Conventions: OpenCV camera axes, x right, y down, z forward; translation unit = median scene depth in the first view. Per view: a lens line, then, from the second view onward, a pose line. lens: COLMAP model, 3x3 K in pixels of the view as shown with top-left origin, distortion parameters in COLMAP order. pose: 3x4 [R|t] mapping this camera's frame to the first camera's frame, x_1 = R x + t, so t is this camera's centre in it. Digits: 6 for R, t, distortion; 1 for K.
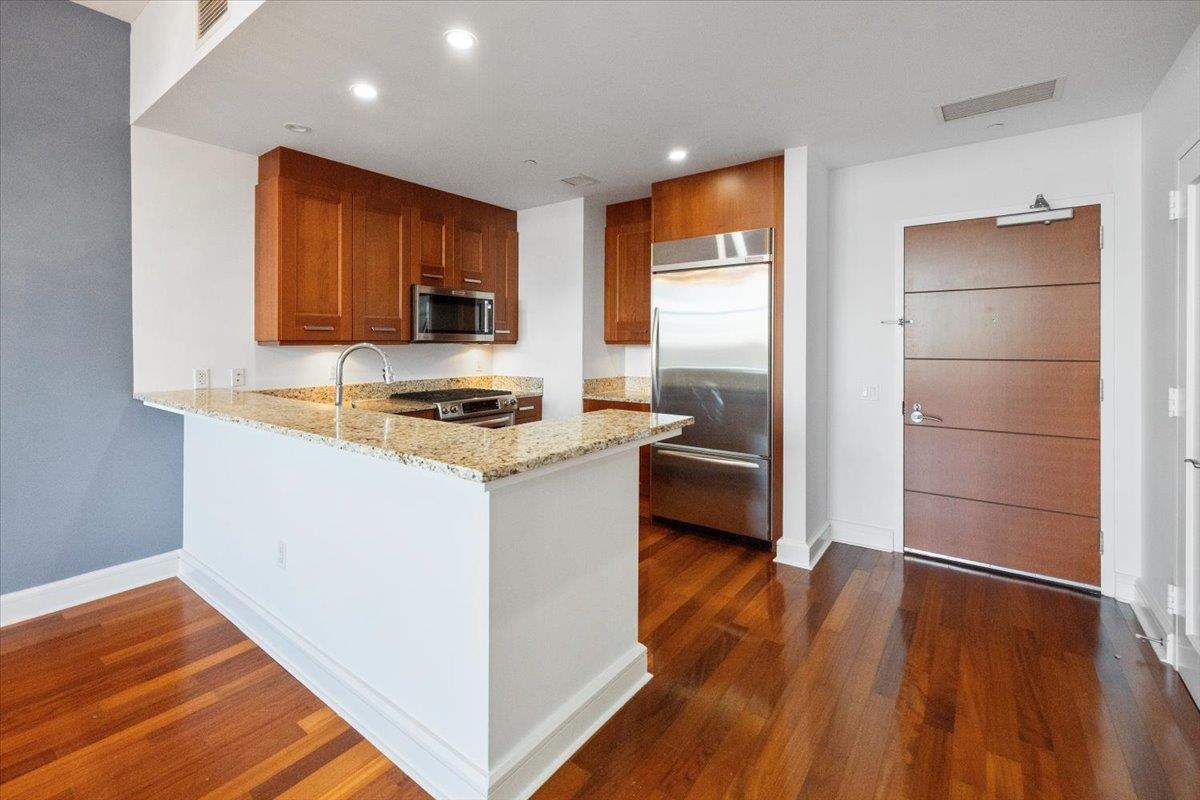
lens RADIAL K [[526.2, 0, 595.9], [0, 526.2, 342.5], [0, 0, 1]] dist [0.000500, 0.000094]
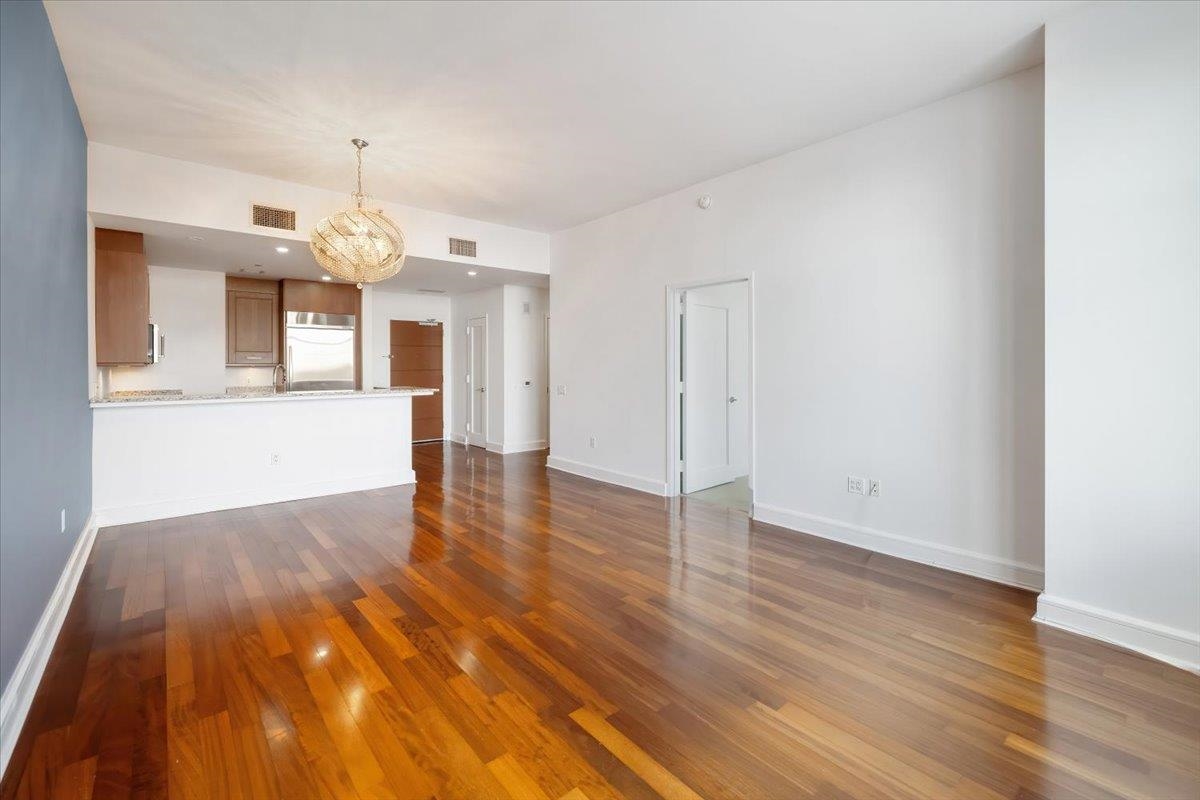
lens RADIAL K [[516.2, 0, 601.6], [0, 516.2, 367.8], [0, 0, 1]] dist [0.000128, -0.000136]
pose [[0.214902, -0.005951, 0.976618, -1.639686], [0.005148, 0.999974, 0.004960, 0.008120], [-0.976622, 0.003962, 0.214927, -0.550653]]
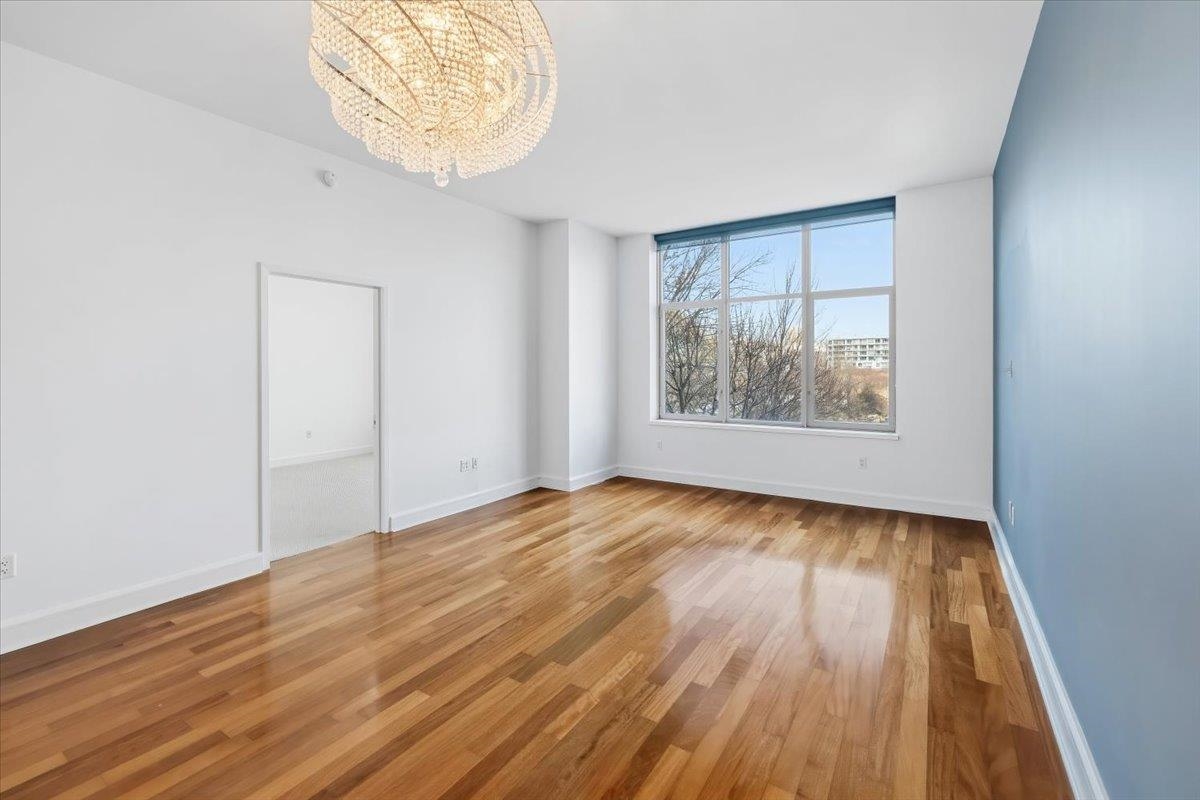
lens RADIAL K [[516.2, 0, 601.6], [0, 516.2, 367.8], [0, 0, 1]] dist [0.000128, -0.000136]
pose [[-0.997751, -0.000892, -0.067029, -0.713926], [-0.001055, 0.999997, 0.002390, -0.015735], [0.067026, 0.002455, -0.997748, 0.687866]]
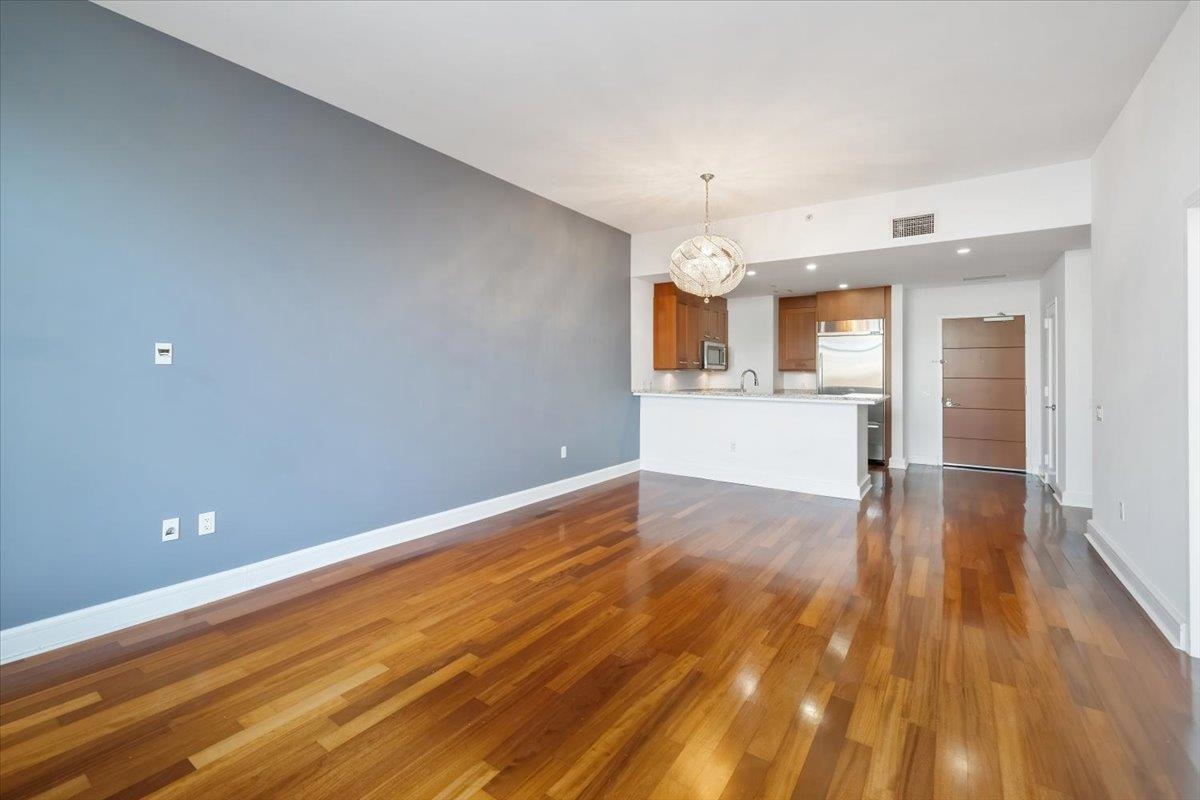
lens RADIAL K [[516.2, 0, 601.6], [0, 516.2, 367.8], [0, 0, 1]] dist [0.000128, -0.000136]
pose [[0.999109, 0.005772, 0.041816, -0.933441], [-0.005318, 0.999926, -0.010969, 0.018092], [-0.041876, 0.010737, 0.999065, -1.104884]]
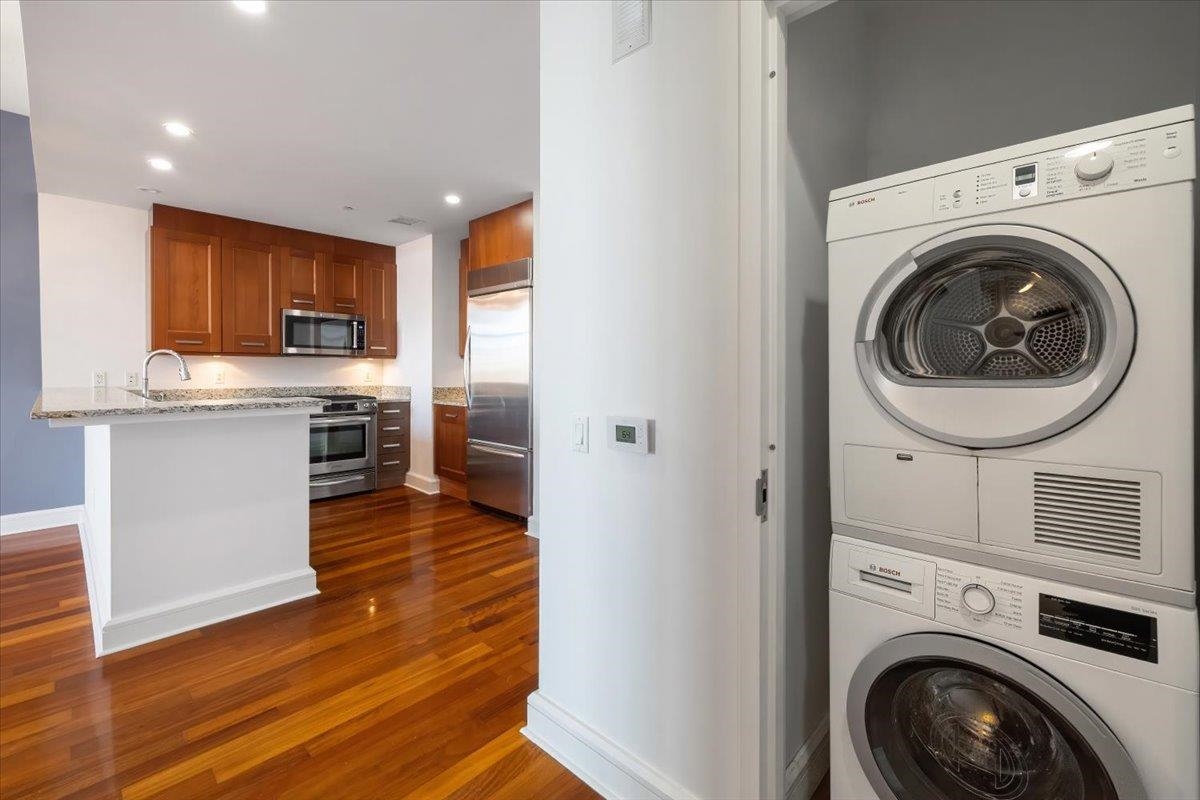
lens RADIAL K [[513.9, 0, 599.3], [0, 513.9, 372.7], [0, 0, 1]] dist [0.000520, 0.000257]
pose [[0.993786, 0.003433, -0.111251, 0.607657], [-0.002721, 0.999975, 0.006548, 0.036004], [0.111271, -0.006204, 0.993771, -0.144363]]
